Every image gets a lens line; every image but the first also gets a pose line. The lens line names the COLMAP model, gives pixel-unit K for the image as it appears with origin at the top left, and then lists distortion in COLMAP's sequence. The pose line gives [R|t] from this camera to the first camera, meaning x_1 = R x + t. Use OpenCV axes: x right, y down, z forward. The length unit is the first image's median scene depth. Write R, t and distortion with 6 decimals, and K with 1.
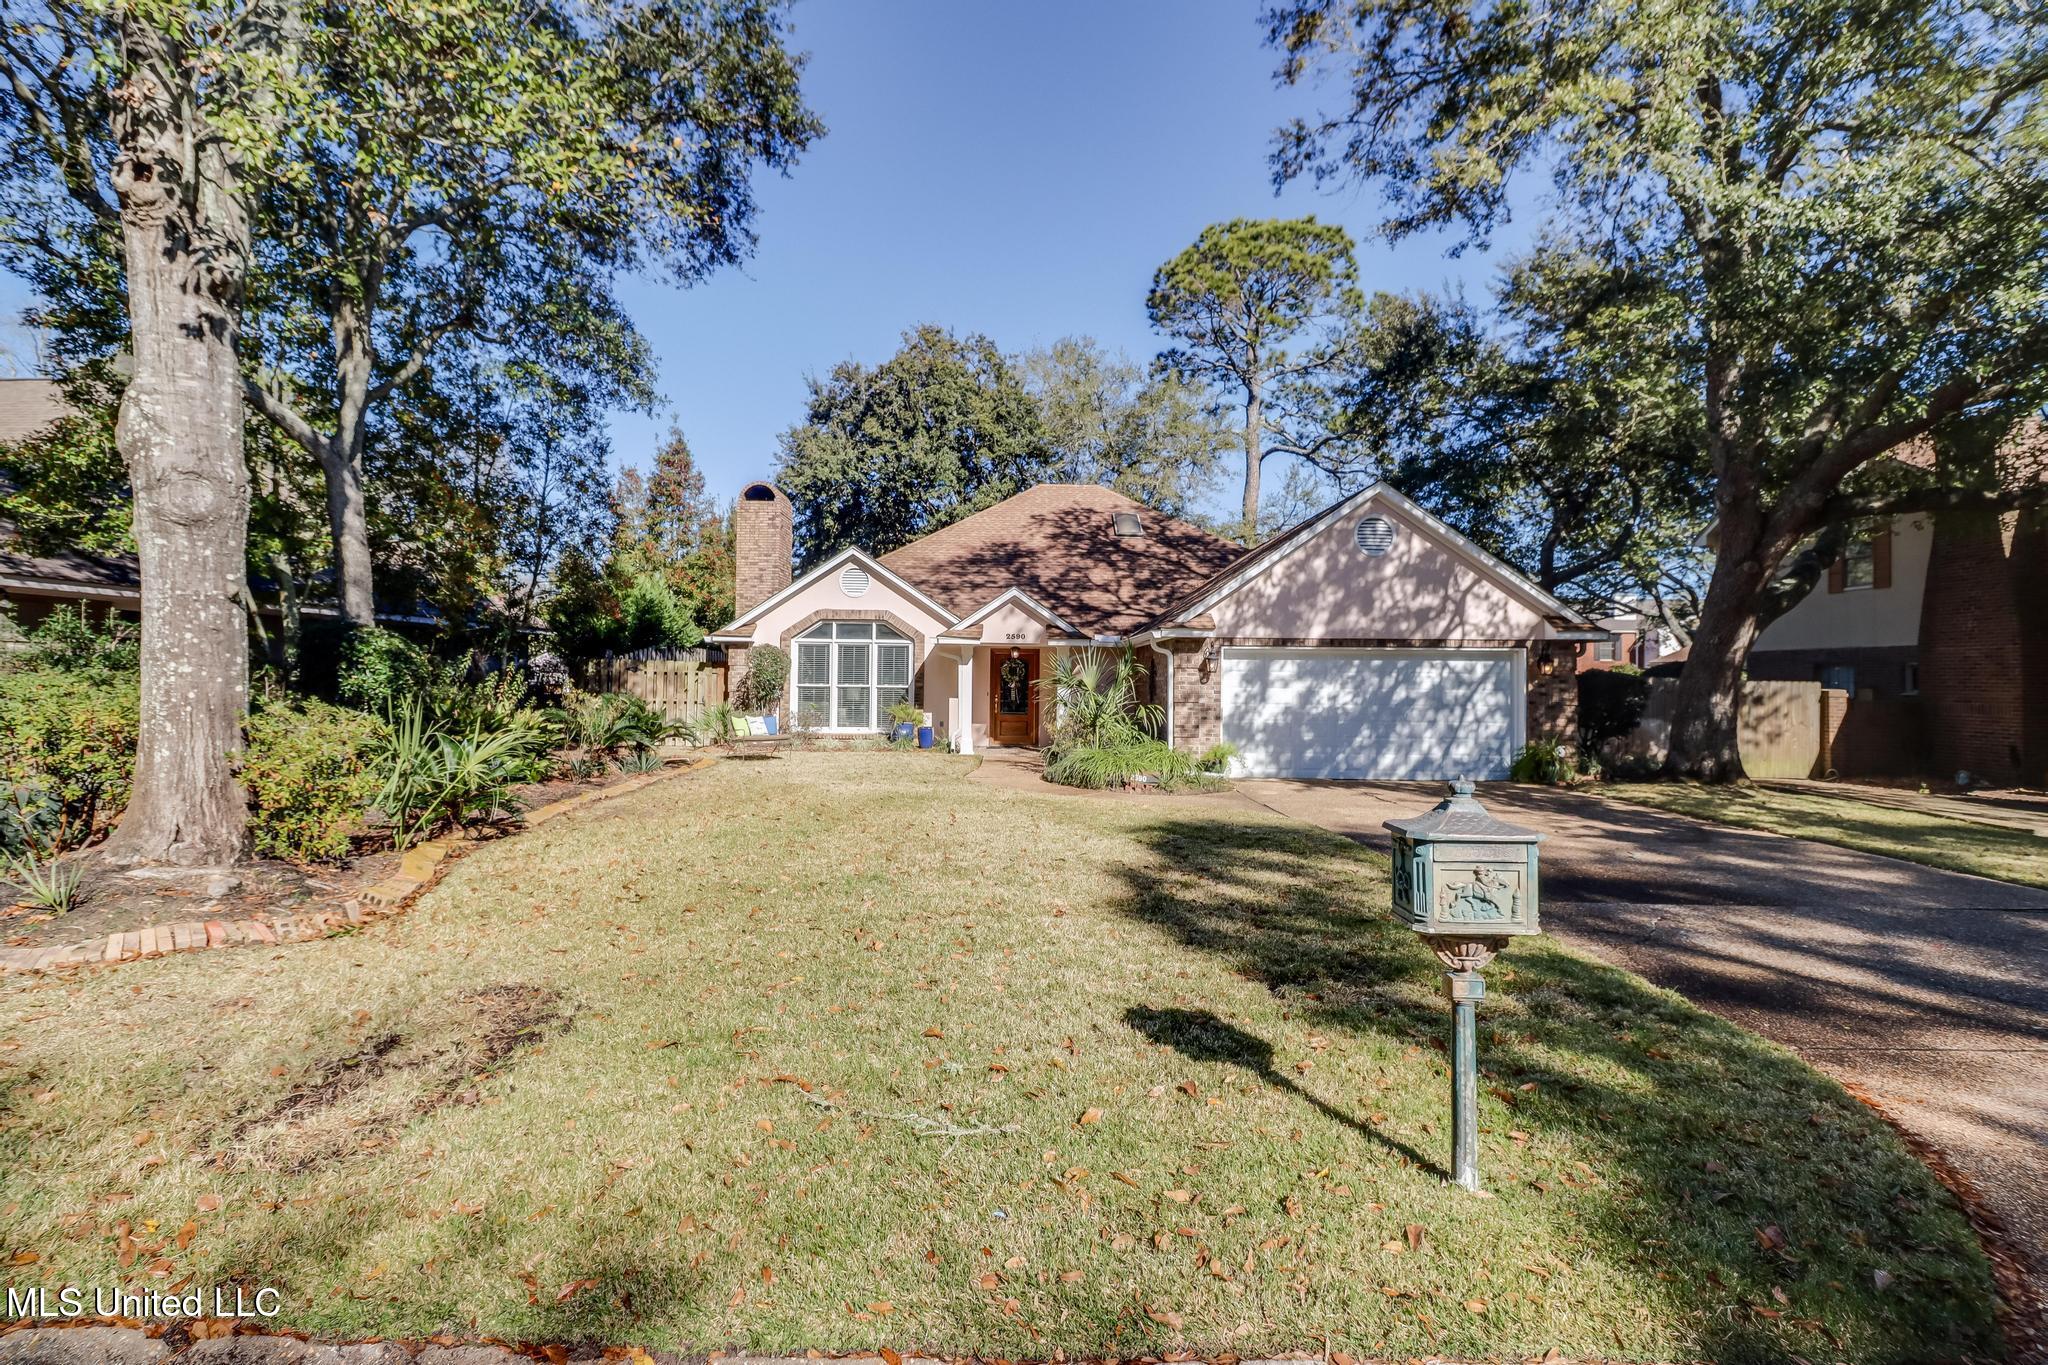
lens RADIAL K [[943.2, 0, 1024.8], [0, 943.2, 639.5], [0, 0, 1]] dist [-0.000098, -0.000118]
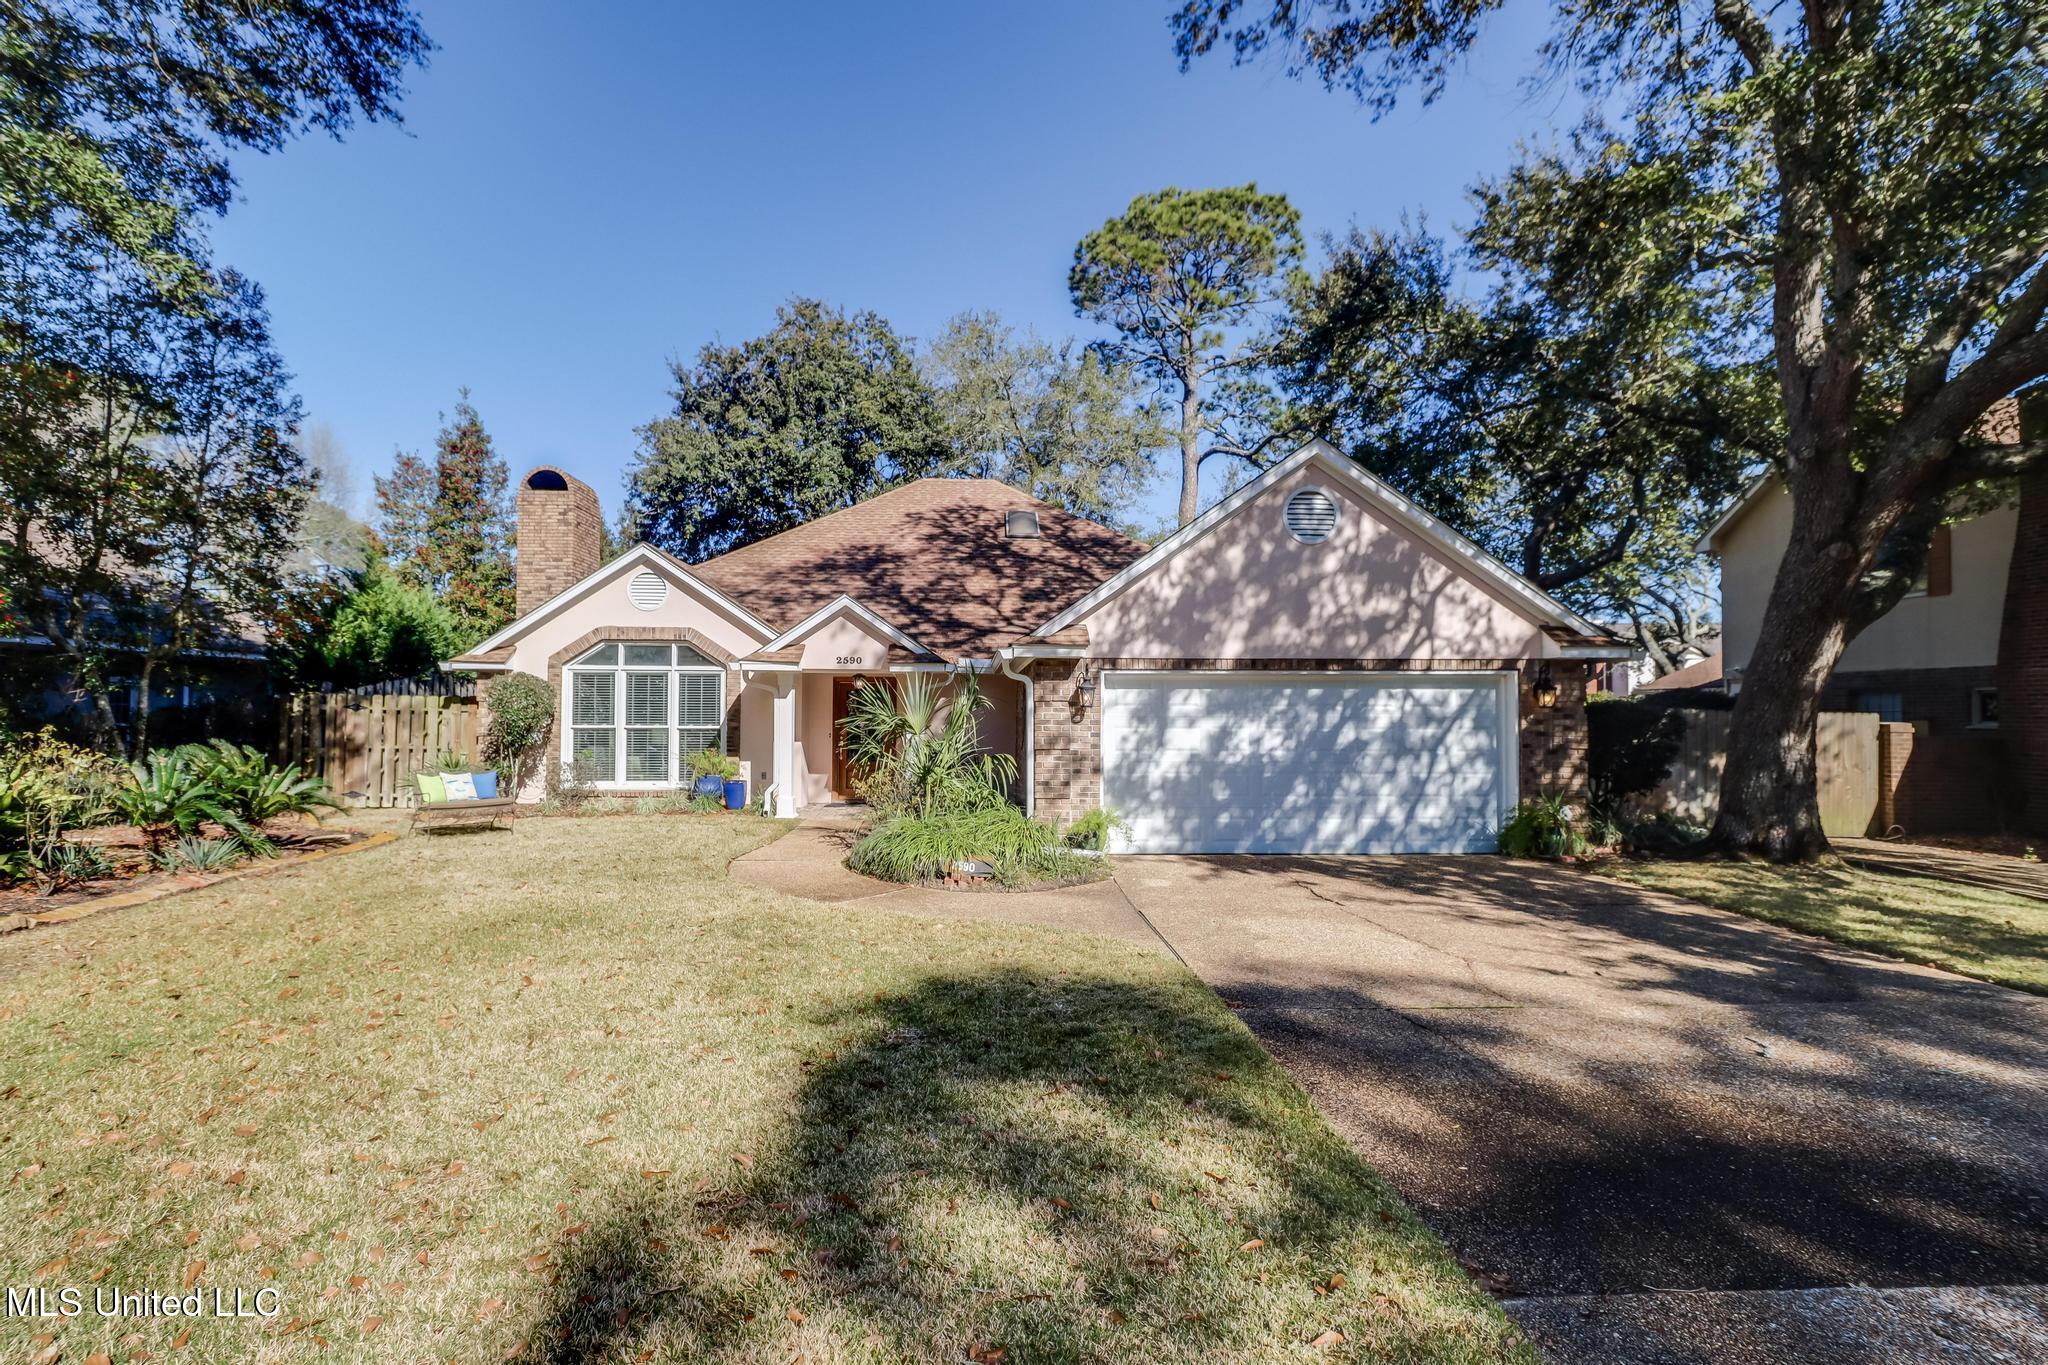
lens RADIAL K [[976.7, 0, 1023.6], [0, 976.7, 663.5], [0, 0, 1]] dist [0.002189, -0.000375]
pose [[0.998805, -0.004796, 0.048630, 0.101272], [0.005122, 0.999965, -0.006577, 0.005794], [-0.048597, 0.006818, 0.998795, 0.234120]]
